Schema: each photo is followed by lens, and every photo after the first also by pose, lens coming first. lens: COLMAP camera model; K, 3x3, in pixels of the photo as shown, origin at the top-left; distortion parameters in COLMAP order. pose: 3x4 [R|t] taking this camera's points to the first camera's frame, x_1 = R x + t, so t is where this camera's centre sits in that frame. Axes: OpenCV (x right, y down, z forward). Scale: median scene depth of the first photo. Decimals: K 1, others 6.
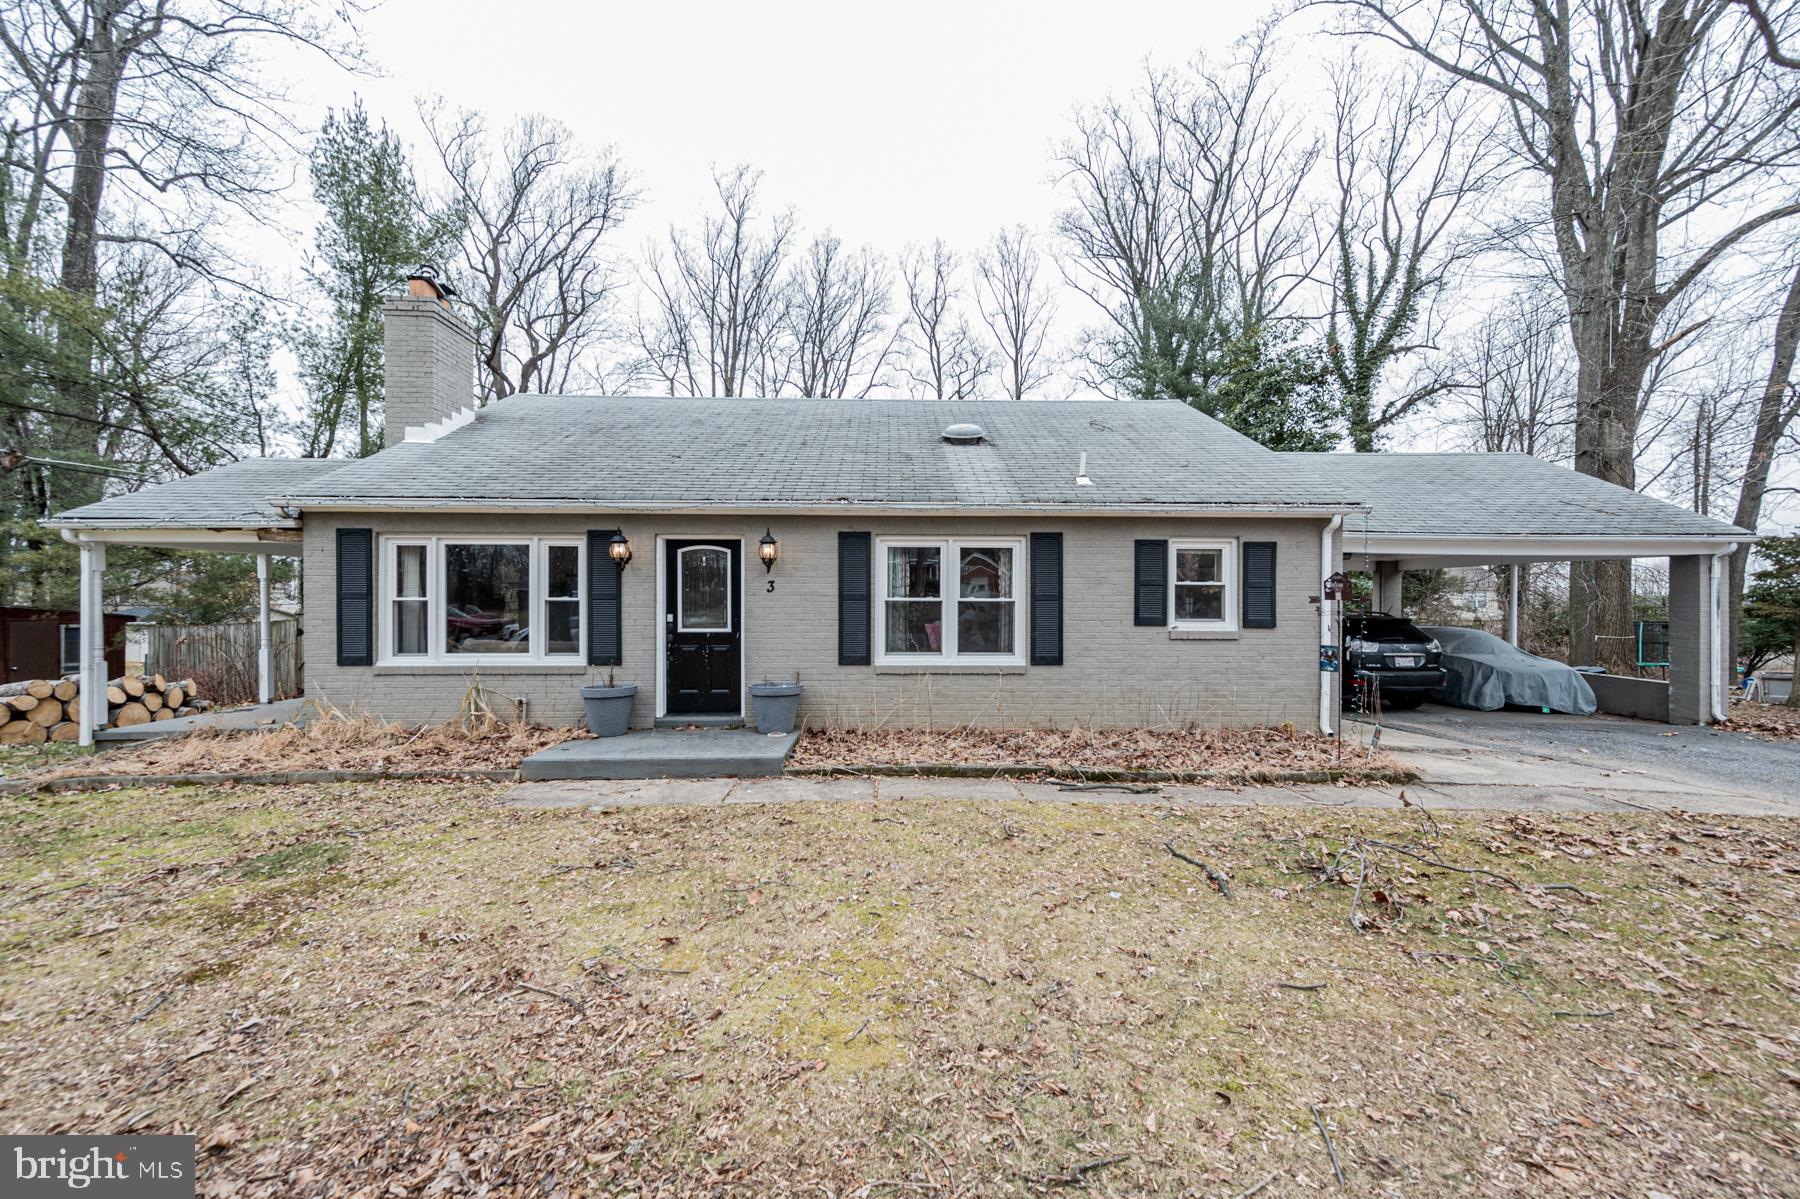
lens RADIAL K [[624.4, 0, 900.0], [0, 624.4, 599.5], [0, 0, 1]] dist [0.015062, -0.000035]
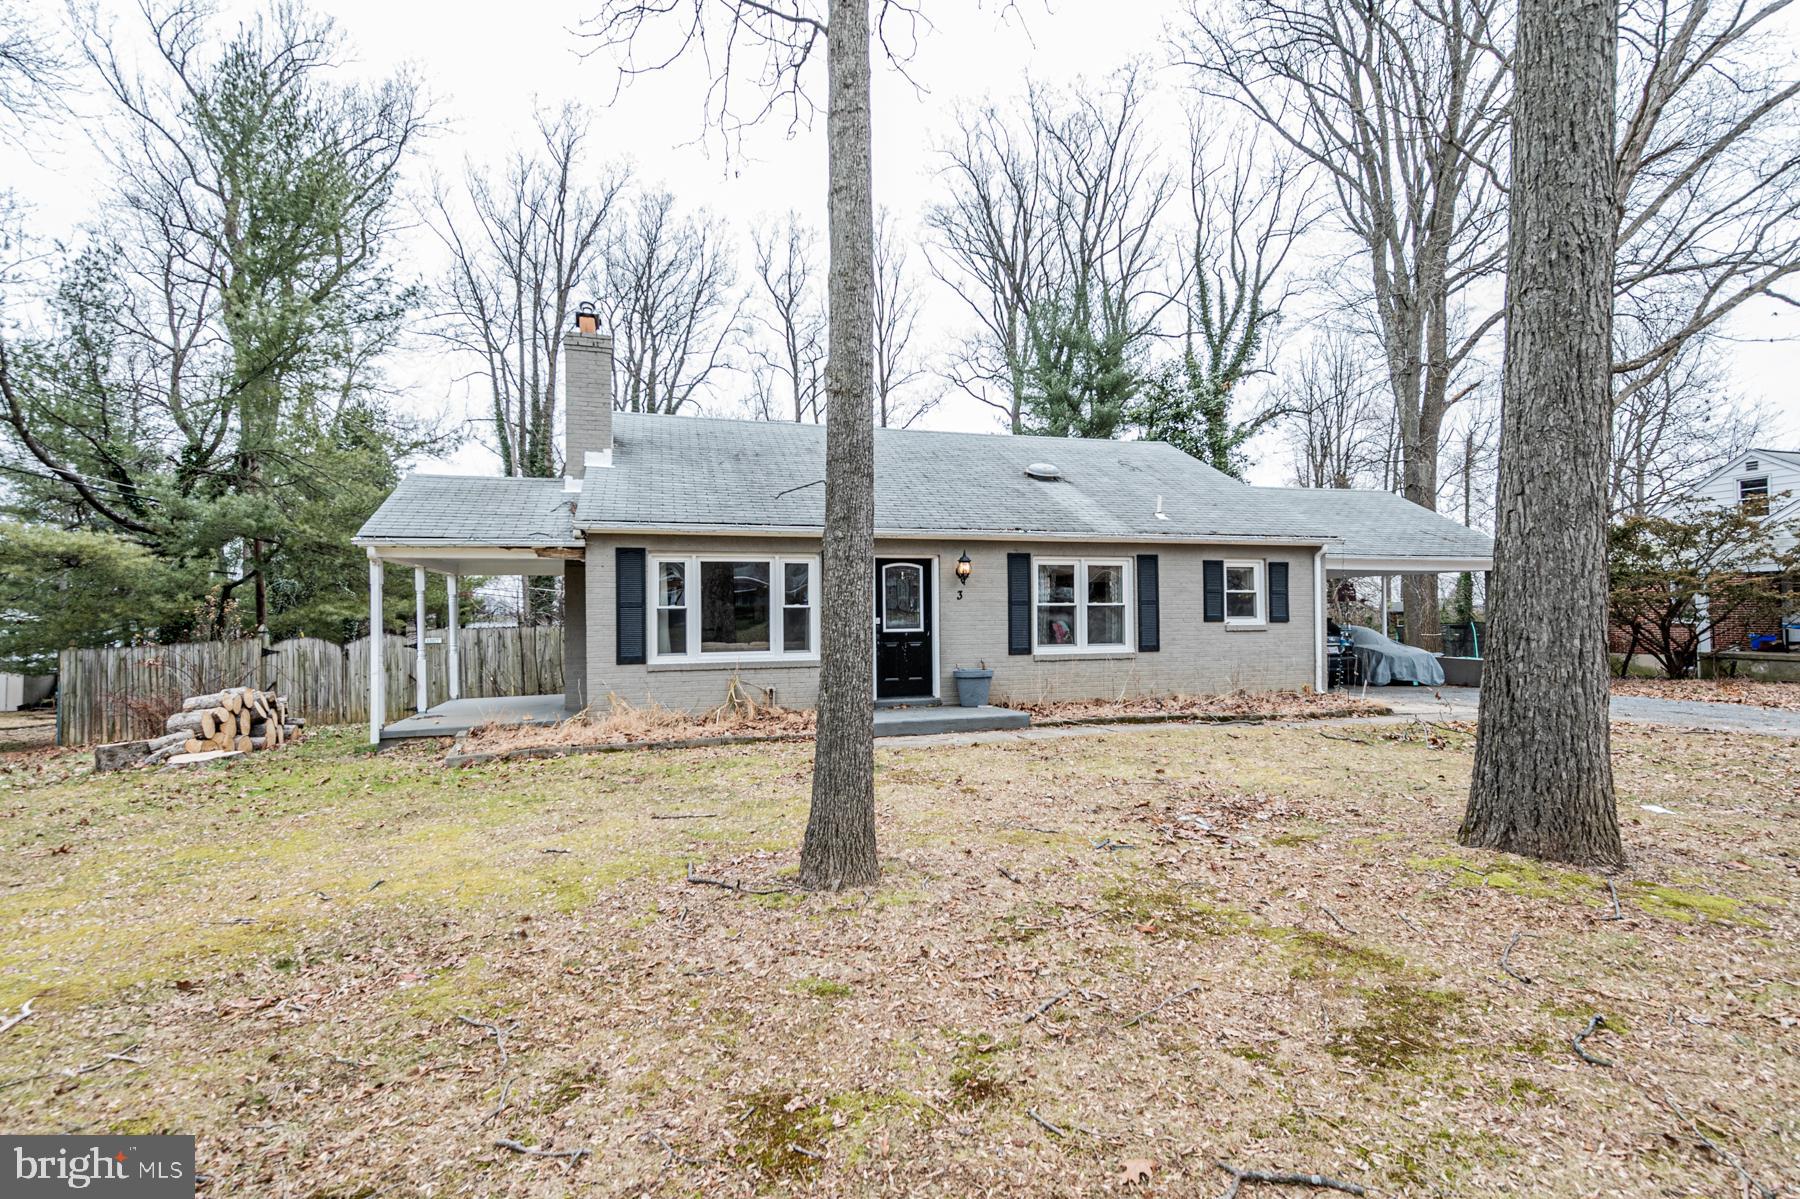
lens RADIAL K [[712.5, 0, 900.0], [0, 712.5, 599.5], [0, 0, 1]] dist [0.016094, 0.000083]
pose [[0.973057, -0.006815, 0.230466, -0.440192], [0.011060, 0.999792, -0.017134, 0.008068], [-0.230301, 0.019222, 0.972930, -0.266986]]
